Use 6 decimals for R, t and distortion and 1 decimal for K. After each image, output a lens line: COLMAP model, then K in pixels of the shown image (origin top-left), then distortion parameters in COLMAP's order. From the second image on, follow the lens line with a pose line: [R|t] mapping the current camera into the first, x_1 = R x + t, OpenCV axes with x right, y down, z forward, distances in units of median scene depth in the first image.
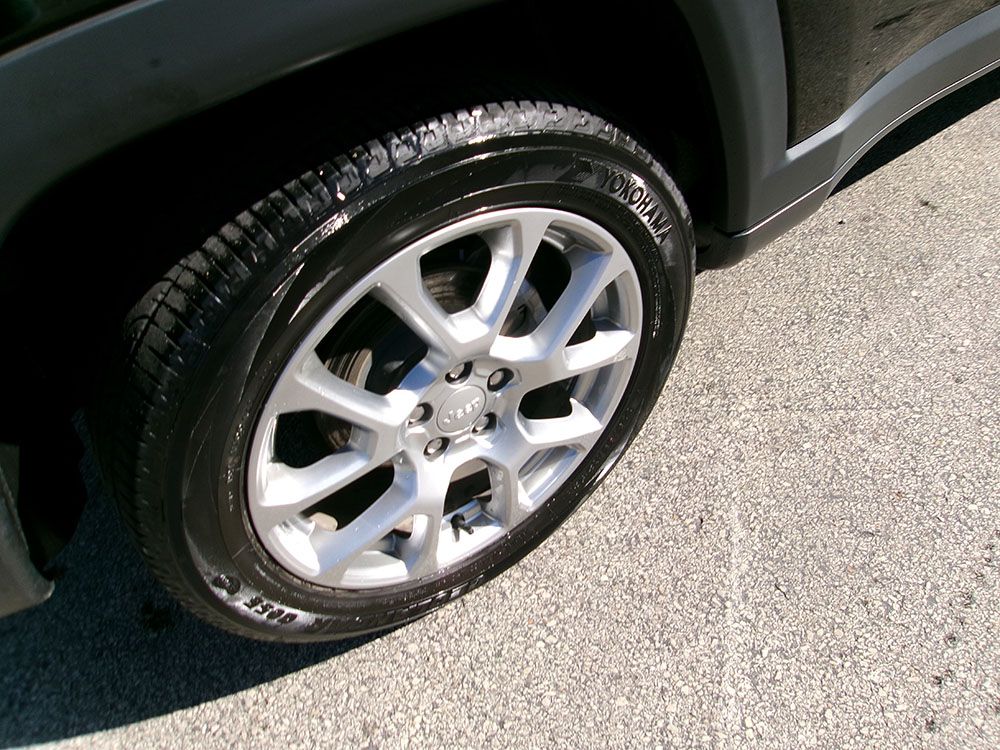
lens RADIAL K [[791.1, 0, 498.8], [0, 791.1, 372.1], [0, 0, 1]] dist [0.010750, 0.020310]
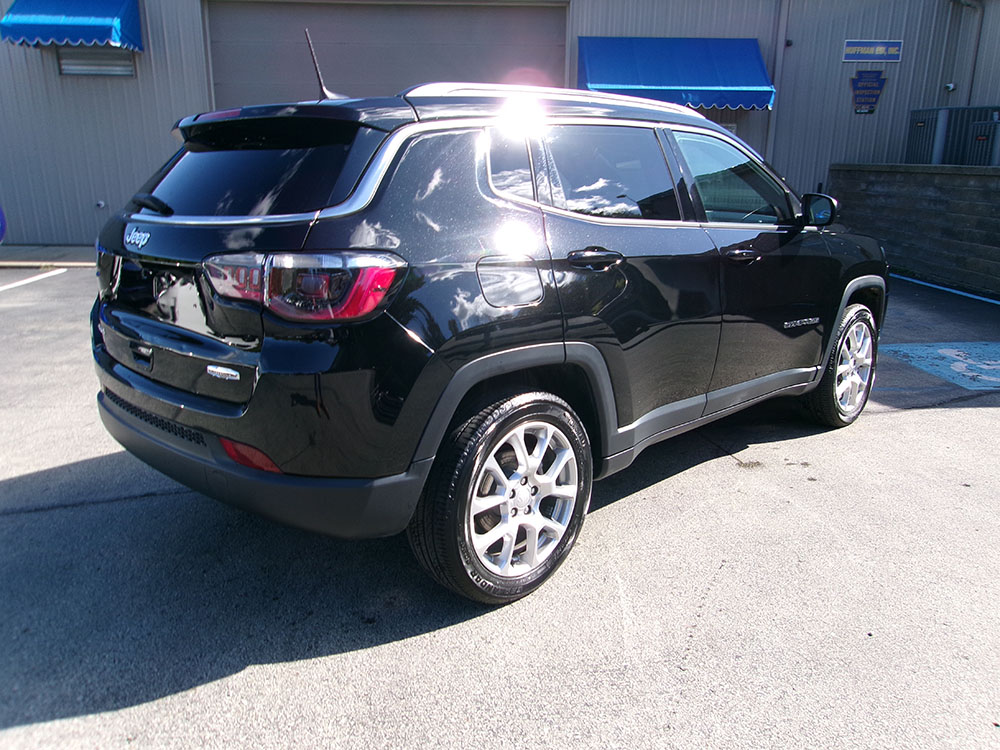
lens RADIAL K [[791.1, 0, 507.7], [0, 791.1, 364.6], [0, 0, 1]] dist [0.010750, 0.020310]
pose [[0.976394, 0.064084, 0.206271, -0.680613], [0.063055, 0.828808, -0.555968, 1.165980], [-0.206588, 0.555851, 0.805203, -1.467328]]
